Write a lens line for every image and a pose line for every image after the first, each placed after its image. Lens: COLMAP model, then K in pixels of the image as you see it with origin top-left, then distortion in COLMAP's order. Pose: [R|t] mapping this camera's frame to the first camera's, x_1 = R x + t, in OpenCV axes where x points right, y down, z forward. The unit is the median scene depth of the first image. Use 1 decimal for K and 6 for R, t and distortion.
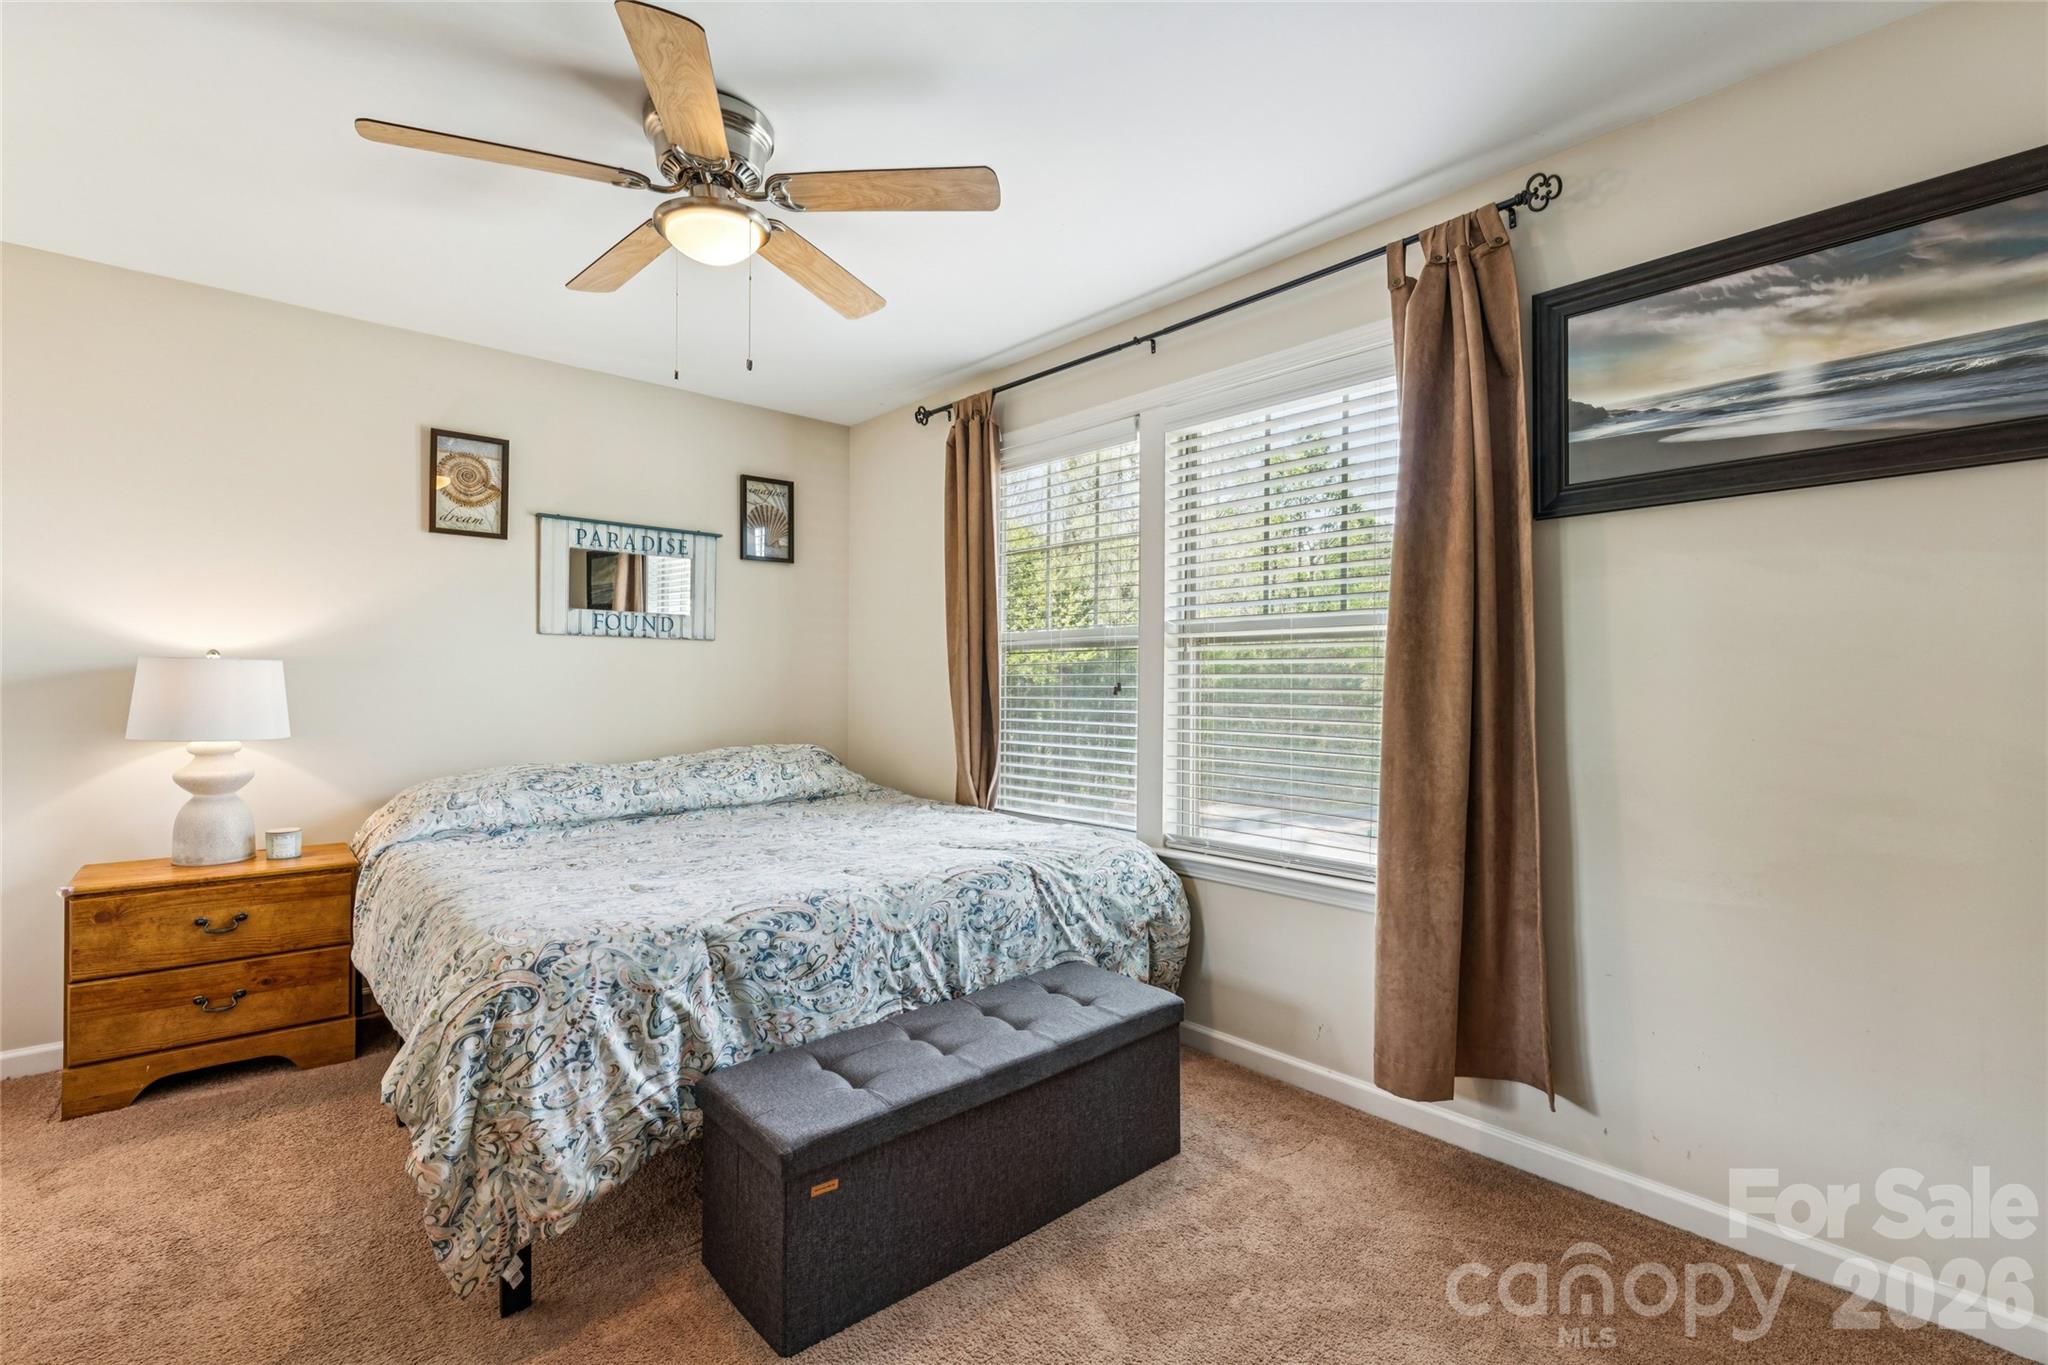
lens RADIAL K [[929.0, 0, 1024.5], [0, 929.0, 691.9], [0, 0, 1]] dist [0.001495, 0.000211]
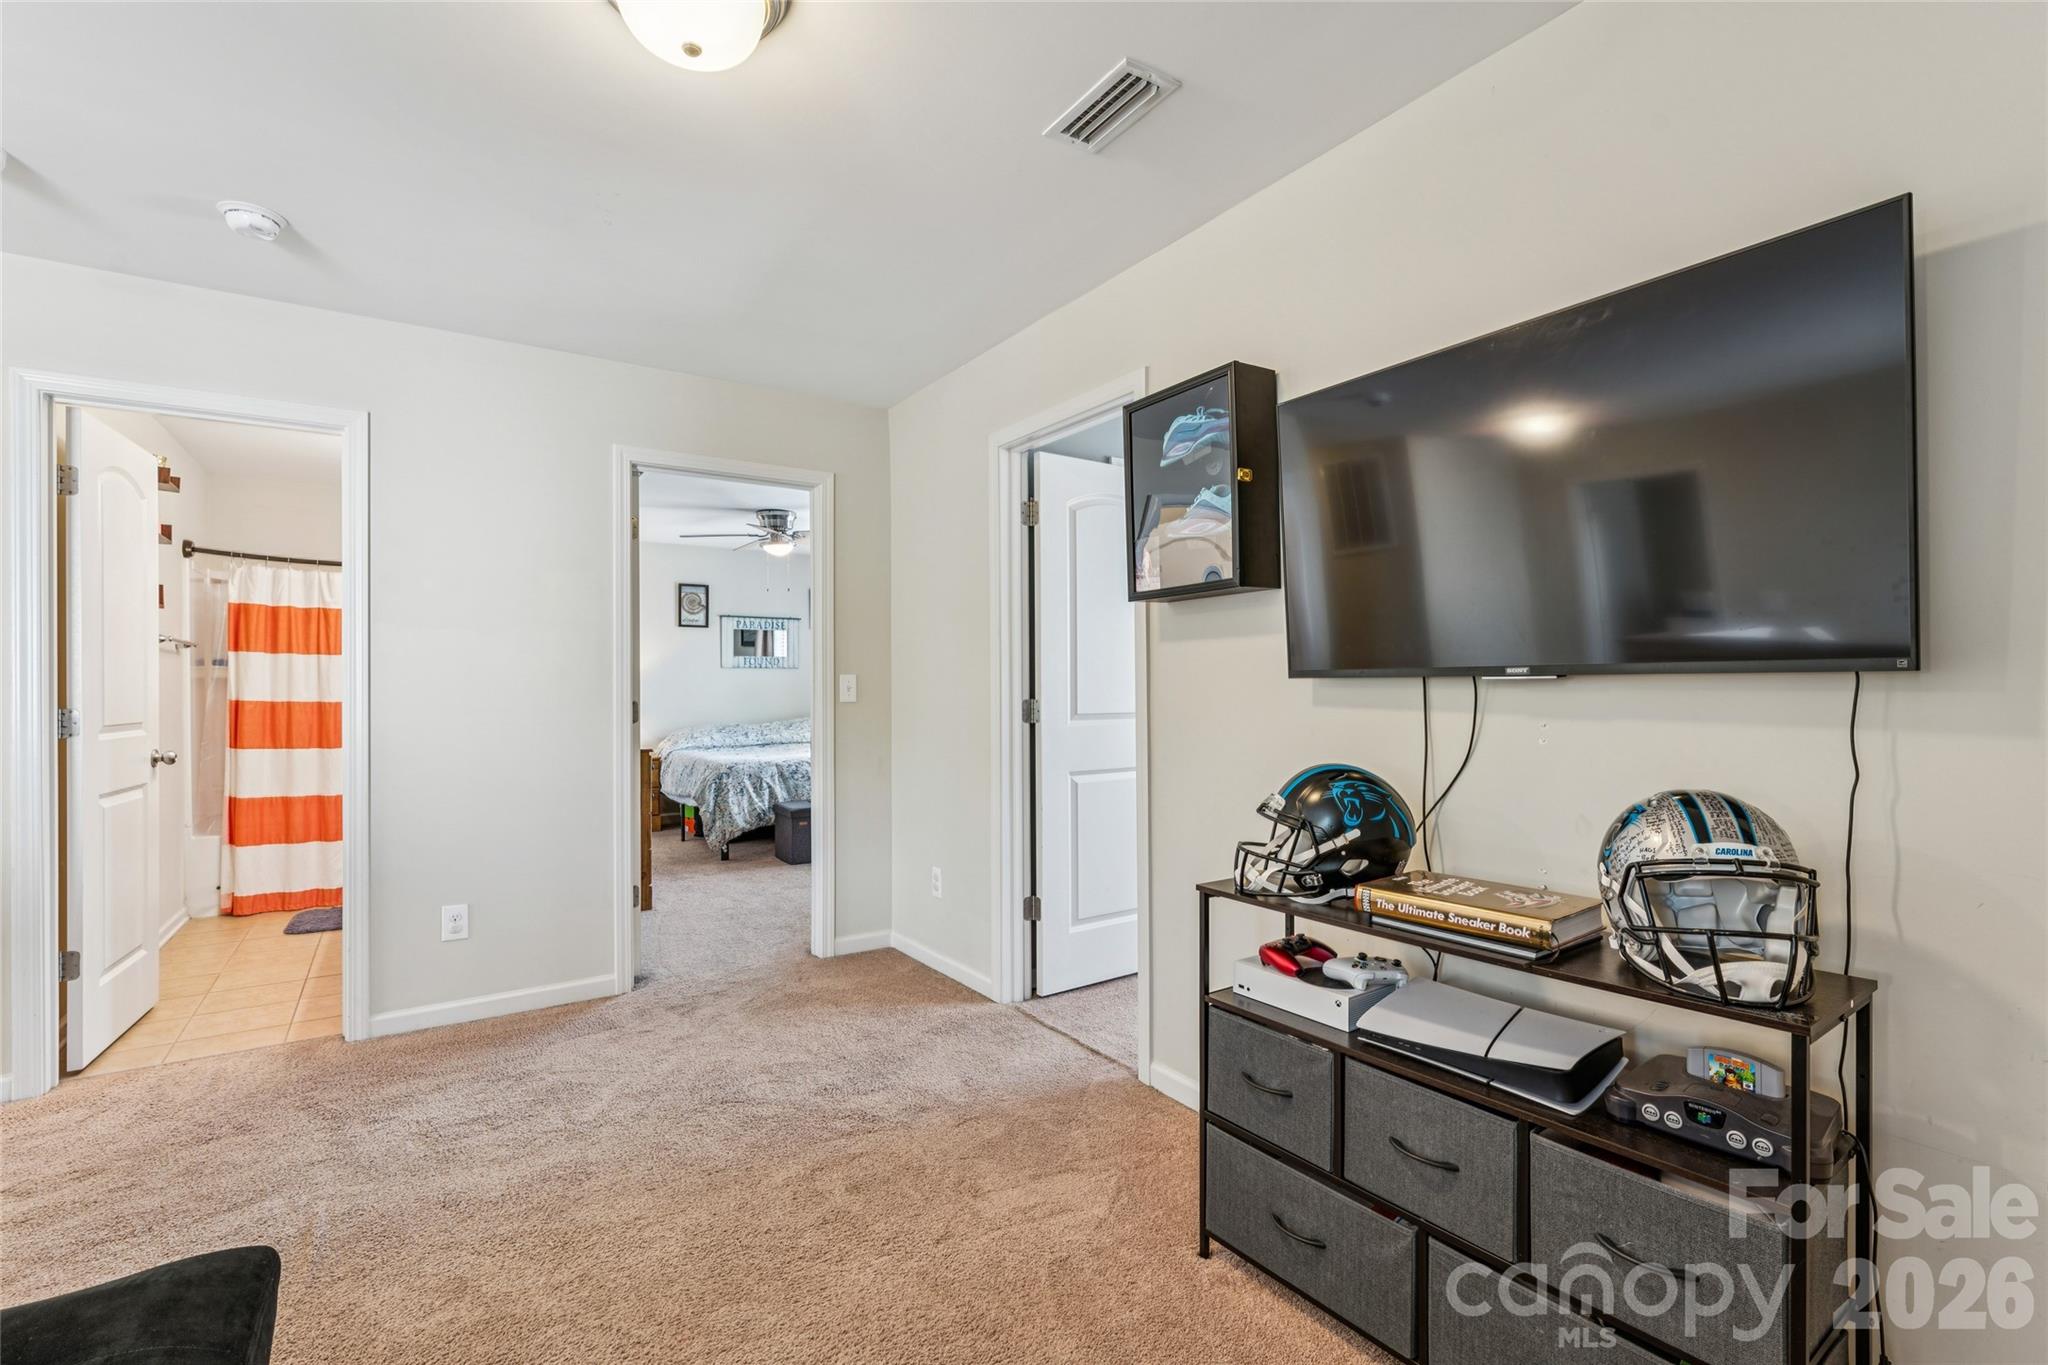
lens RADIAL K [[922.8, 0, 1030.2], [0, 922.8, 685.8], [0, 0, 1]] dist [0.000796, 0.000359]
pose [[0.990558, -0.013894, -0.136385, 0.713966], [0.012743, 0.999875, -0.009308, 0.015609], [0.136497, 0.007482, 0.990612, -1.518440]]
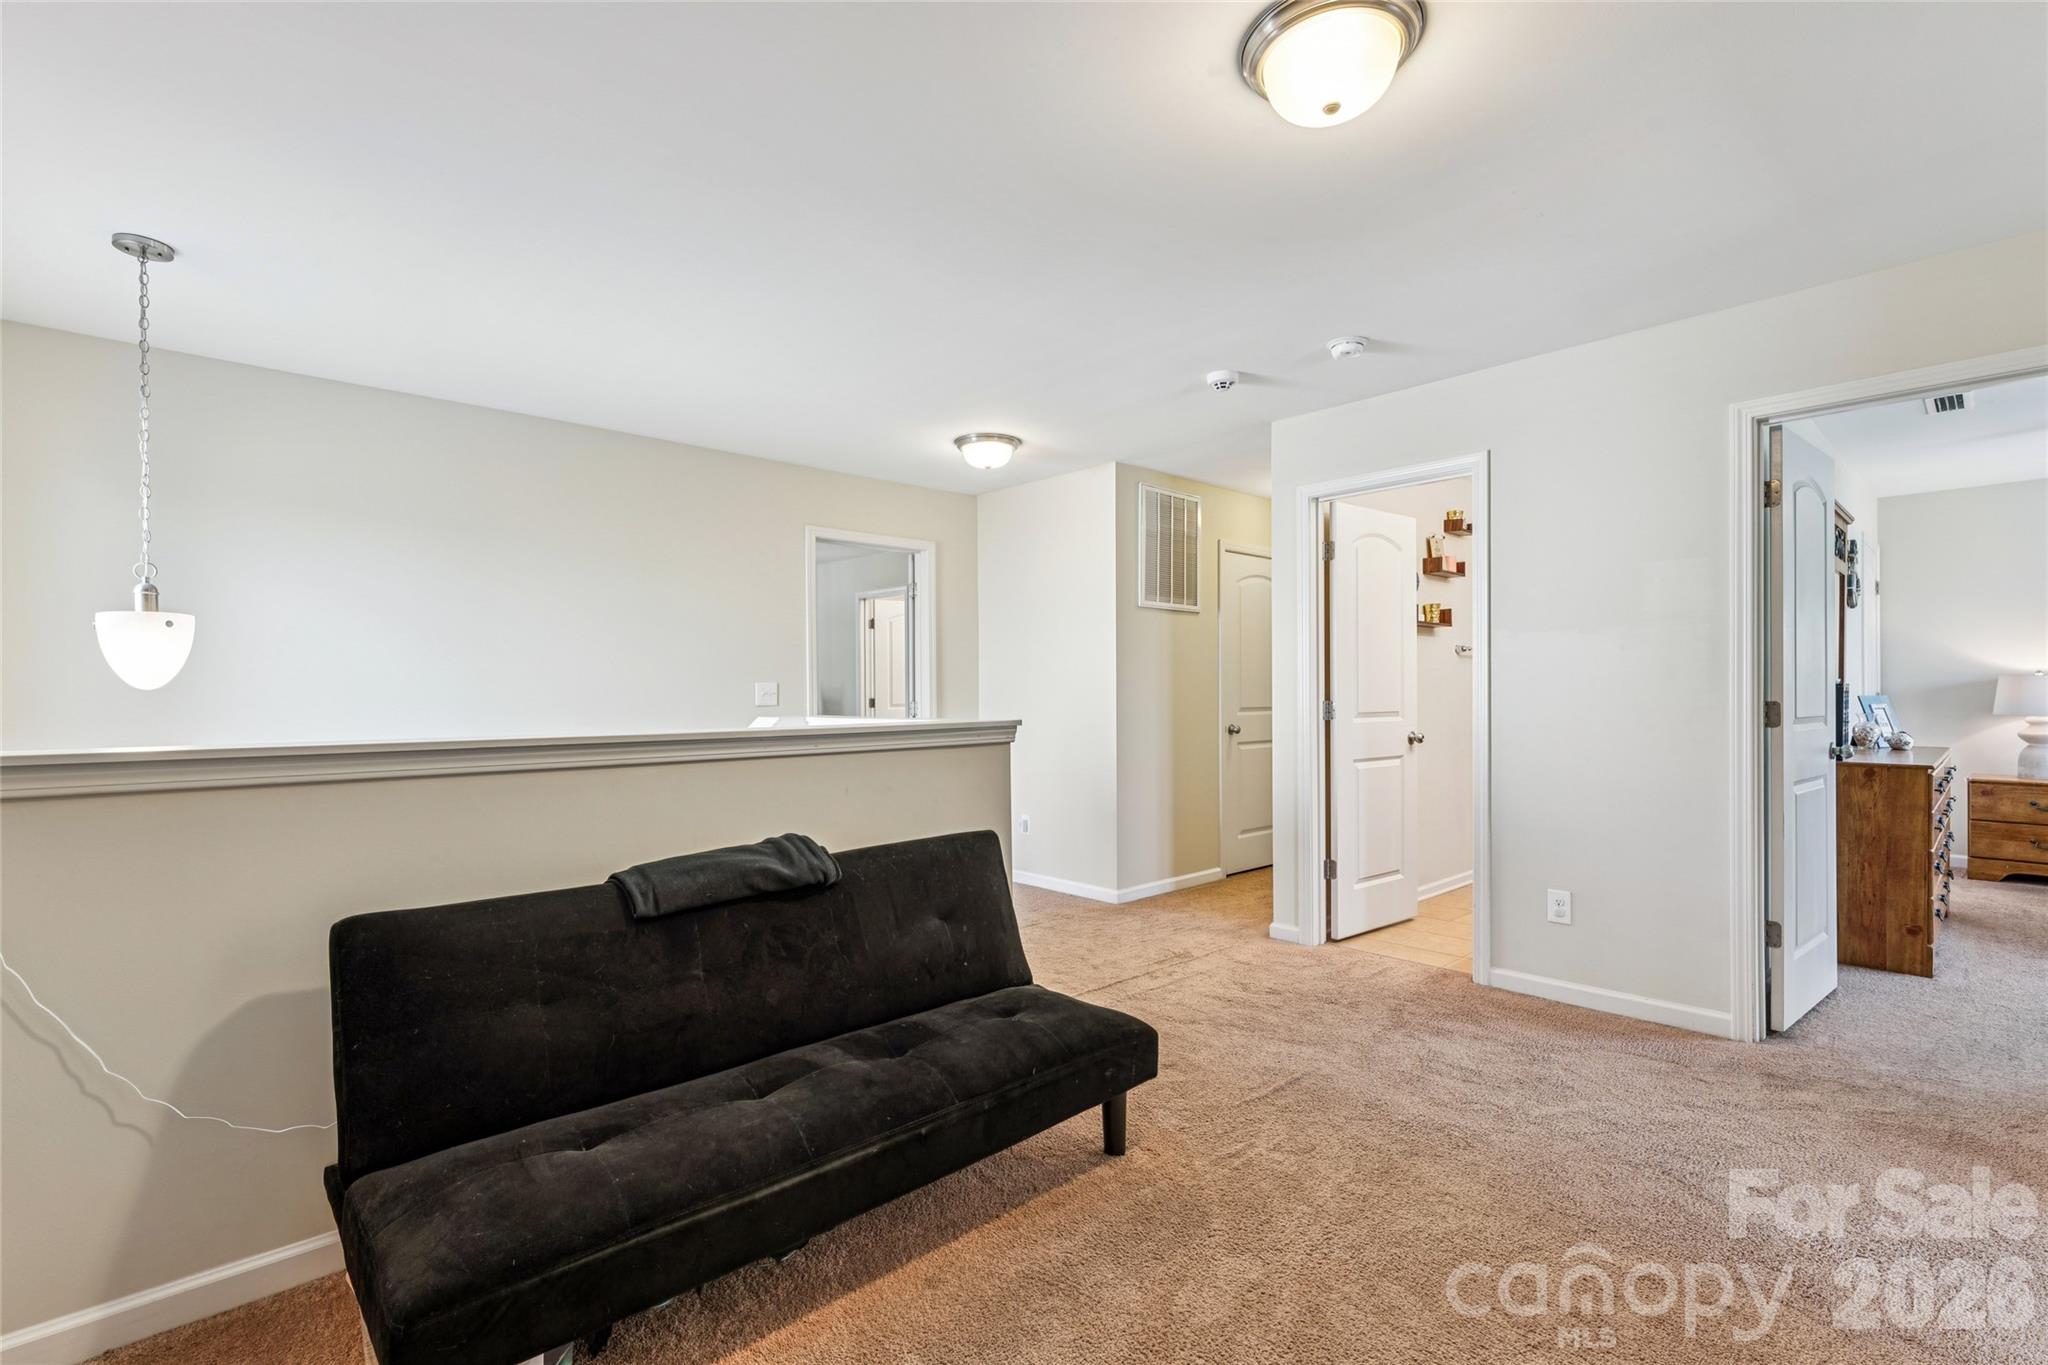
lens RADIAL K [[929.0, 0, 1024.5], [0, 929.0, 691.9], [0, 0, 1]] dist [0.001495, 0.000211]
pose [[0.016897, -0.009113, -0.999816, 1.072451], [0.000065, 0.999958, -0.009114, 0.017754], [0.999857, 0.000089, 0.016897, -1.193886]]
